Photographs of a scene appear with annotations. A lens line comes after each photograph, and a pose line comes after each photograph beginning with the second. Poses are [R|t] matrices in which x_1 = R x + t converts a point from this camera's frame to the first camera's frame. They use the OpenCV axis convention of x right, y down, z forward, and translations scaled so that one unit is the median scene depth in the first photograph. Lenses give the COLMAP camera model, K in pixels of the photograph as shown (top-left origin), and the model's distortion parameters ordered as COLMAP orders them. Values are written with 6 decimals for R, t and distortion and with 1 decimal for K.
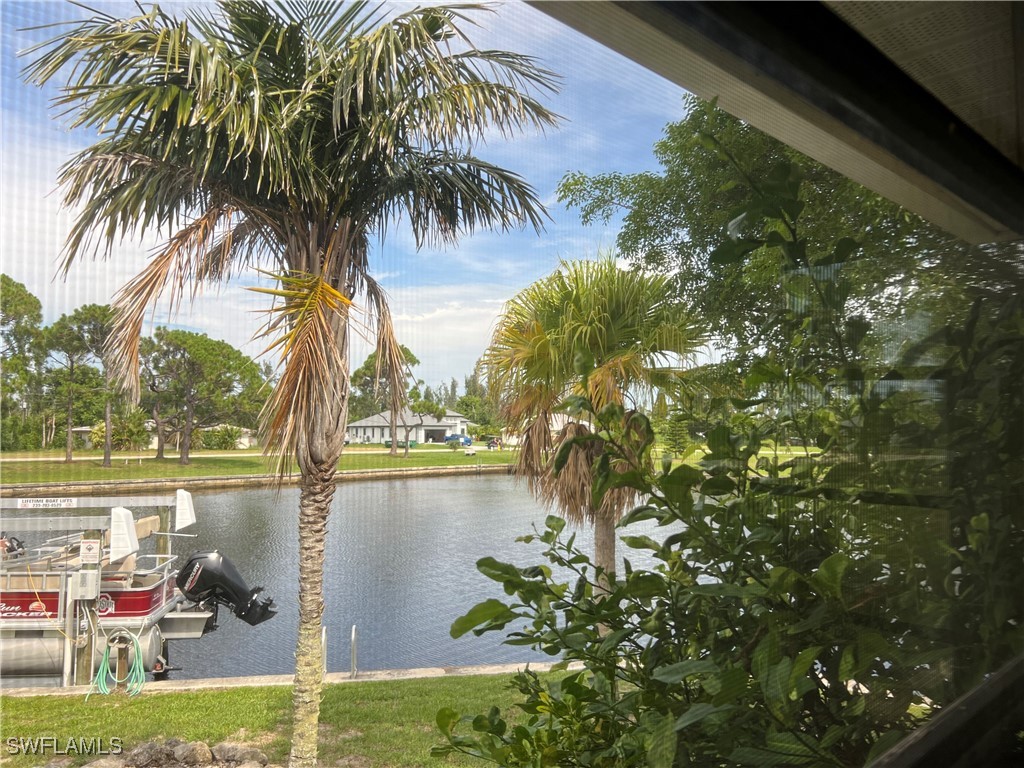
lens RADIAL K [[784.2, 0, 511.3], [0, 784.2, 385.6], [0, 0, 1]] dist [0.029108, -0.014856]
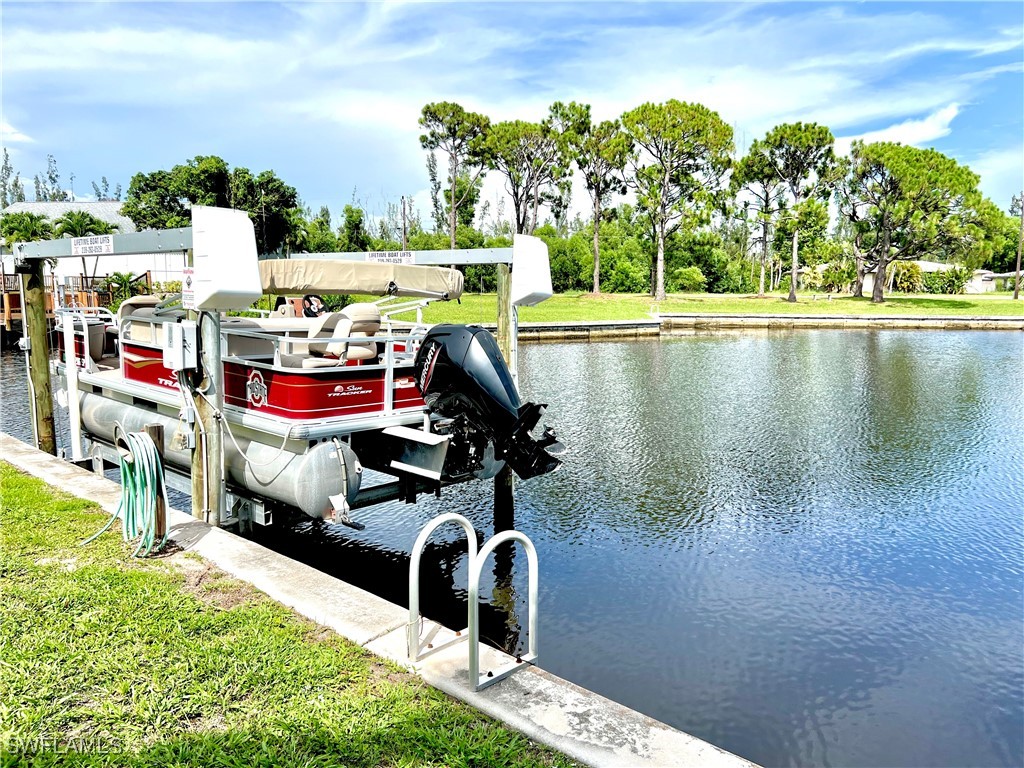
lens RADIAL K [[784.2, 0, 514.0], [0, 784.2, 388.0], [0, 0, 1]] dist [0.029108, -0.014856]
pose [[0.634684, 0.105424, -0.765547, 0.007725], [0.038286, 0.985144, 0.167406, 0.033980], [0.771823, -0.135560, 0.621219, 0.143169]]
